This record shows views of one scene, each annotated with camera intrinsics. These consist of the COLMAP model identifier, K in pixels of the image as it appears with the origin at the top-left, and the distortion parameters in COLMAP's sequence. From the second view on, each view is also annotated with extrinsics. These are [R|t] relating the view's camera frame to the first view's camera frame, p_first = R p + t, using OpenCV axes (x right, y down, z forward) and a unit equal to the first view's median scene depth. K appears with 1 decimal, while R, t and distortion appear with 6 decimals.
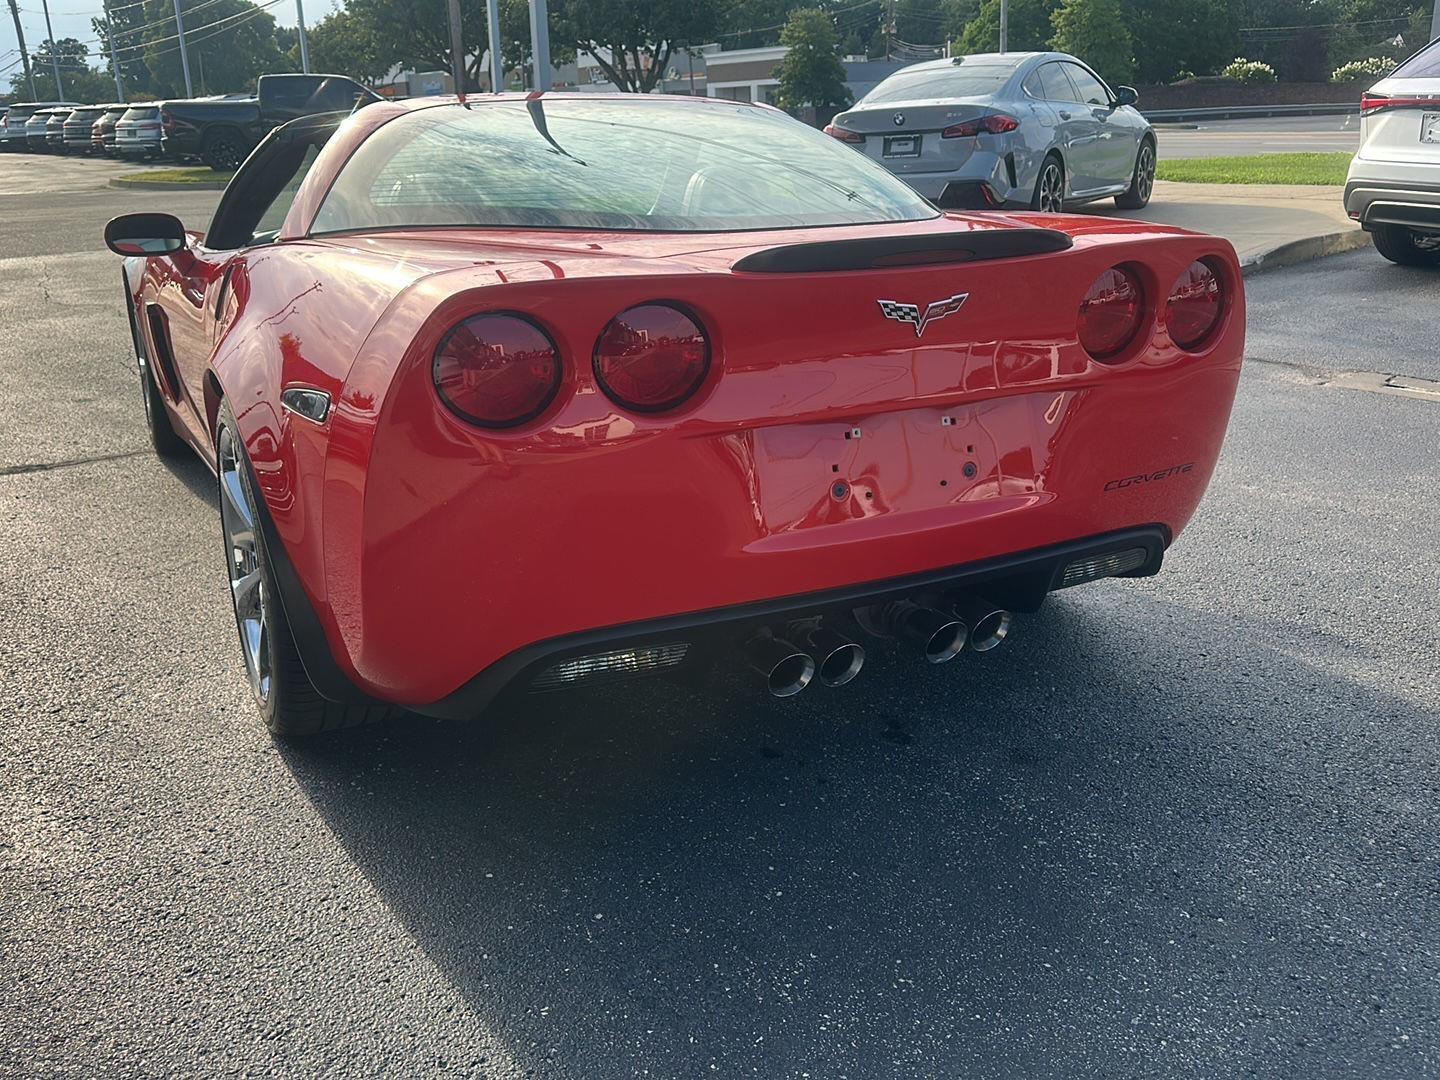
lens RADIAL K [[1320.6, 0, 722.0], [0, 1320.6, 558.4], [0, 0, 1]] dist [0.129038, -0.214643]
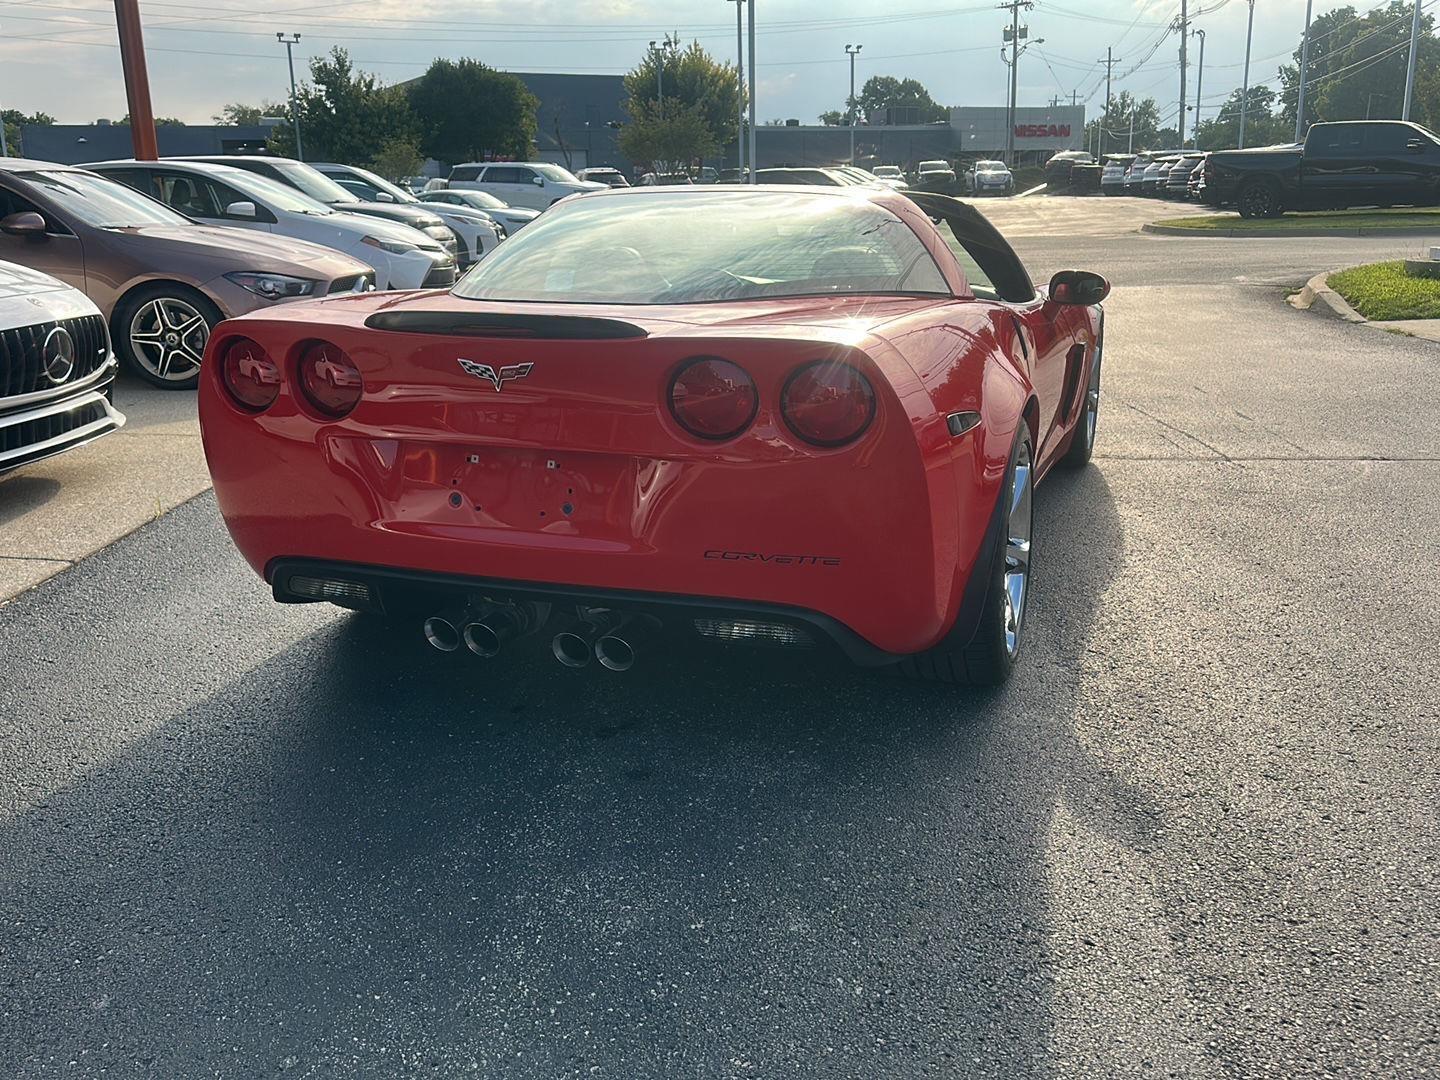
lens RADIAL K [[1320.6, 0, 722.0], [0, 1320.6, 558.4], [0, 0, 1]] dist [0.129038, -0.214643]
pose [[0.671726, 0.205158, -0.711825, 0.098965], [-0.224190, 0.972127, 0.068620, -0.011764], [0.706062, 0.113490, 0.698997, 0.022354]]
